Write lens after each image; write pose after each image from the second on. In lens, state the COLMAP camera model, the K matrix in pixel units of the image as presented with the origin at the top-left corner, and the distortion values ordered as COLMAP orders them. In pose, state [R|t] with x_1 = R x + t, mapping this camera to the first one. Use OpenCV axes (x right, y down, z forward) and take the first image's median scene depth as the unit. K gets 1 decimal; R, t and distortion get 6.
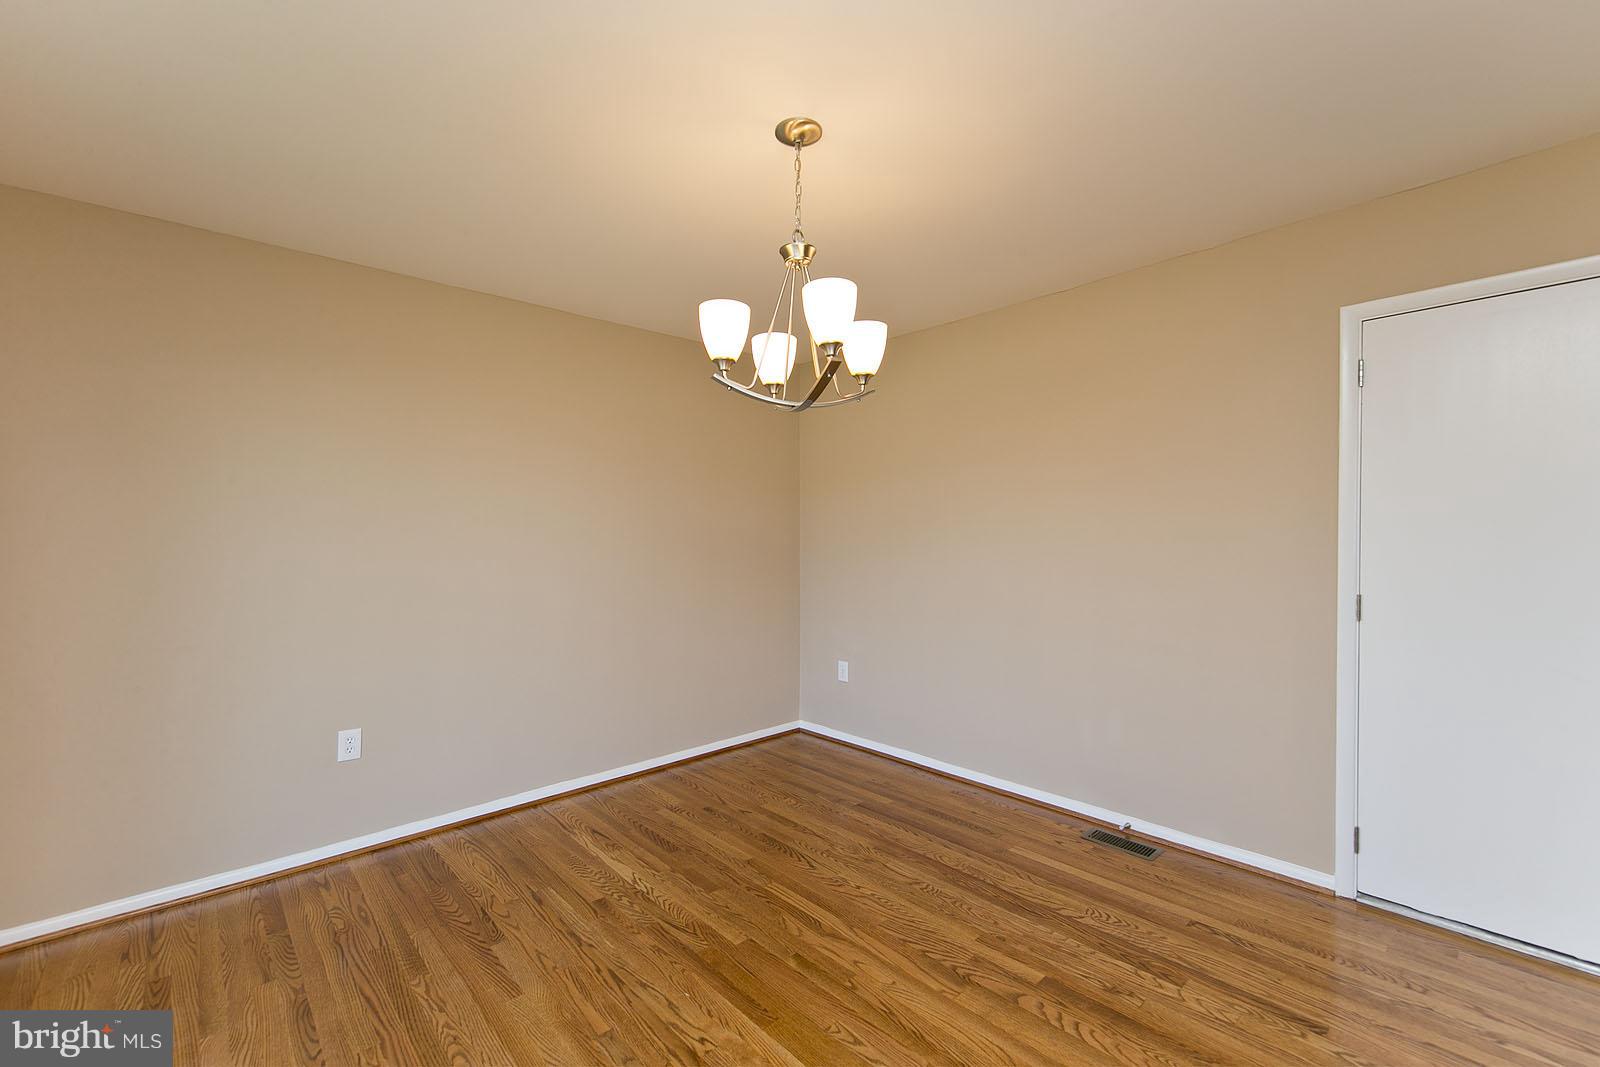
lens RADIAL K [[676.6, 0, 790.8], [0, 676.6, 529.8], [0, 0, 1]] dist [0.008306, -0.003799]
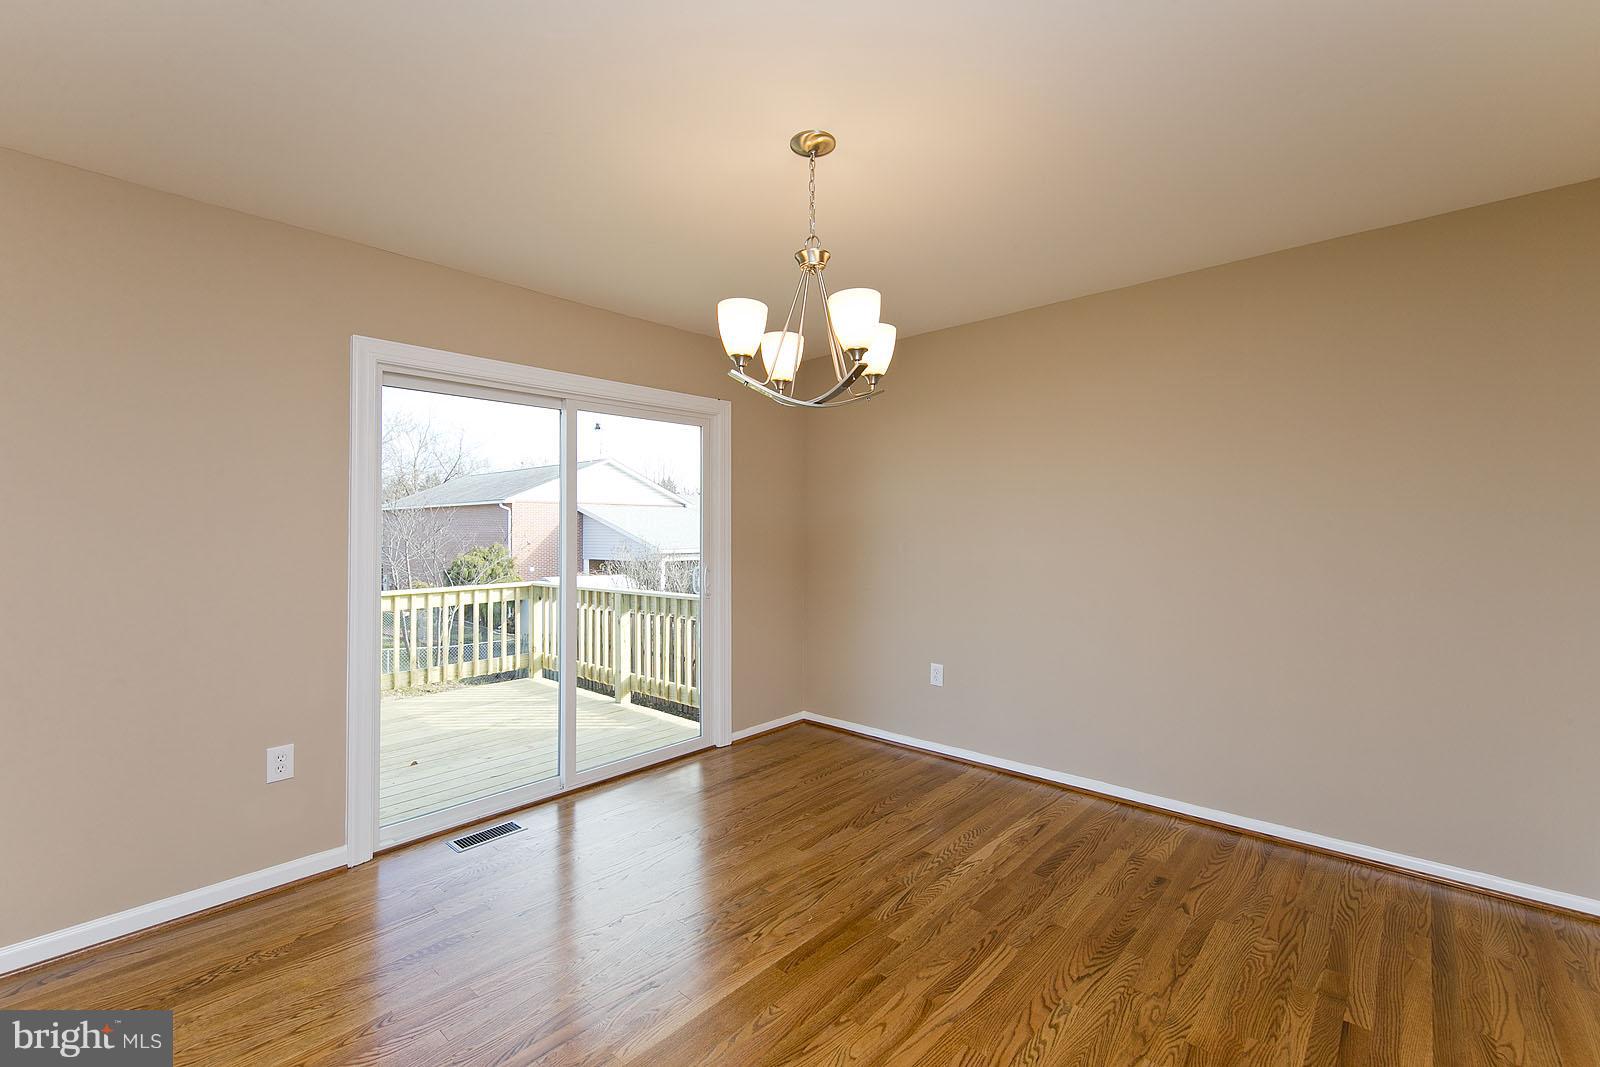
lens RADIAL K [[676.6, 0, 817.2], [0, 676.6, 540.7], [0, 0, 1]] dist [0.008306, -0.003799]
pose [[0.107255, 0.027859, -0.993841, 0.717722], [0.008466, 0.999546, 0.028932, 0.003644], [0.994195, -0.011517, 0.106971, 0.653187]]
